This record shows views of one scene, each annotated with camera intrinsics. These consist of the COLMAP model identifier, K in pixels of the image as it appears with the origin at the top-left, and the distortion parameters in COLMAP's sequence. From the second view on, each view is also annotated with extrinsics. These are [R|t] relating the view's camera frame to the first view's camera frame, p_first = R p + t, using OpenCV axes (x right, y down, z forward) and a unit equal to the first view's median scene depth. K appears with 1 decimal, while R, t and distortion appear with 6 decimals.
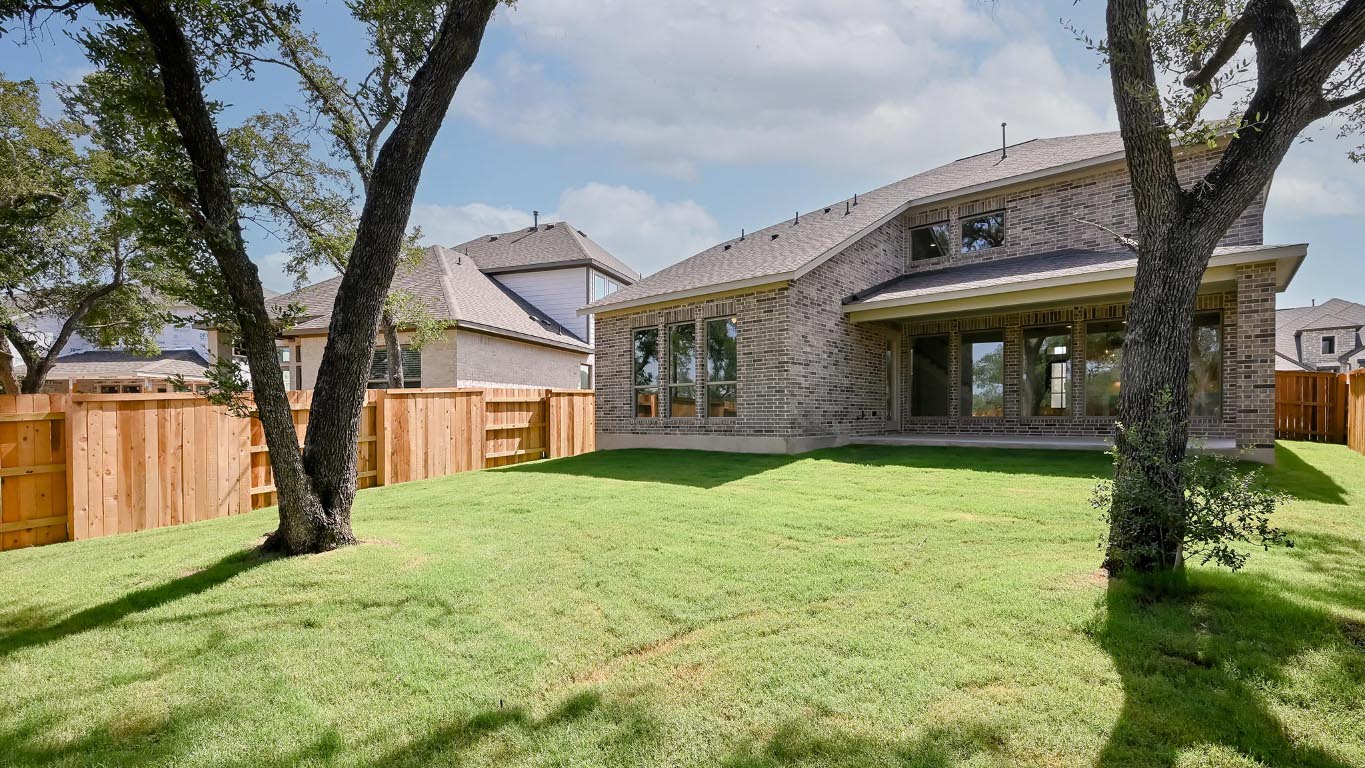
lens RADIAL K [[669.1, 0, 682.5], [0, 669.1, 384.0], [0, 0, 1]] dist [0.000127, -0.000045]
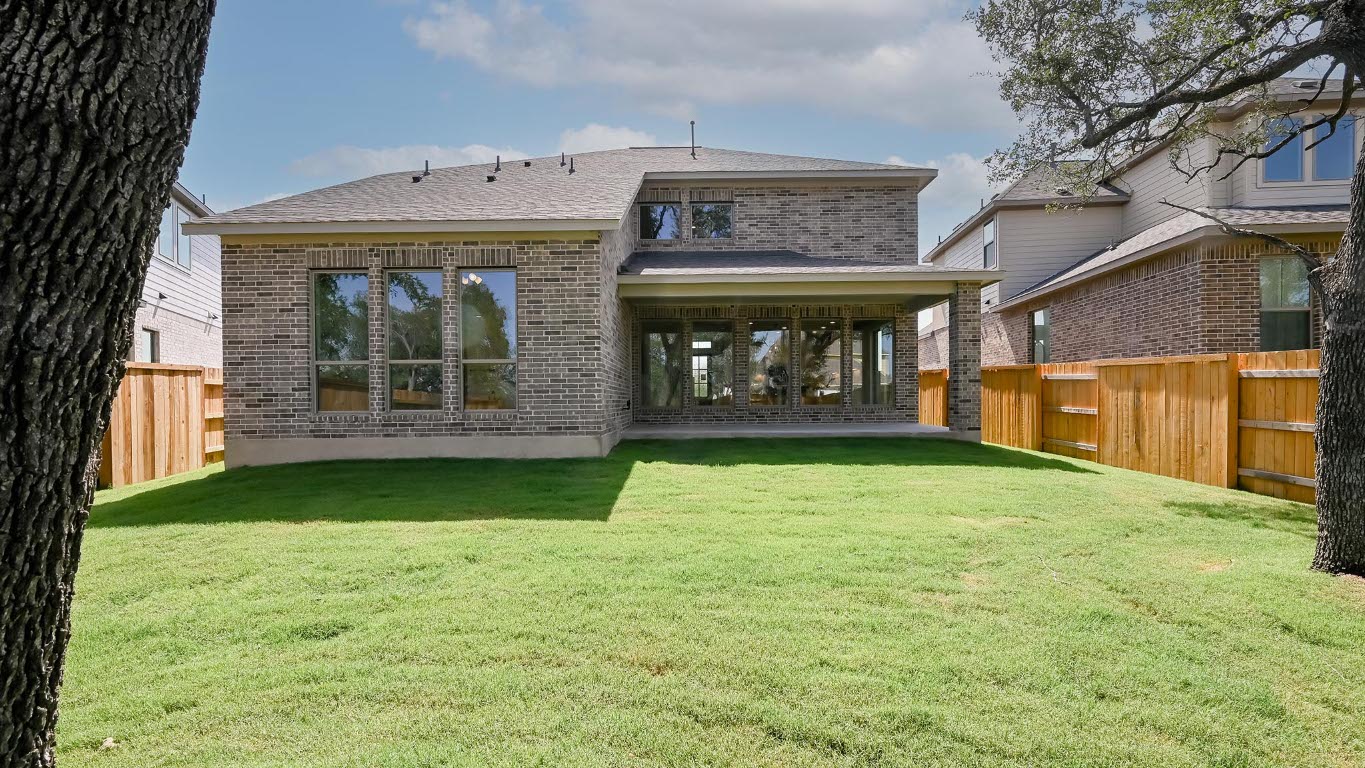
lens RADIAL K [[633.5, 0, 682.5], [0, 633.5, 384.0], [0, 0, 1]] dist [0.000486, 0.000035]
pose [[0.737720, 0.016141, 0.674914, -0.232102], [-0.027879, 0.999590, 0.006567, 0.011676], [-0.674531, -0.023661, 0.737867, 0.351286]]
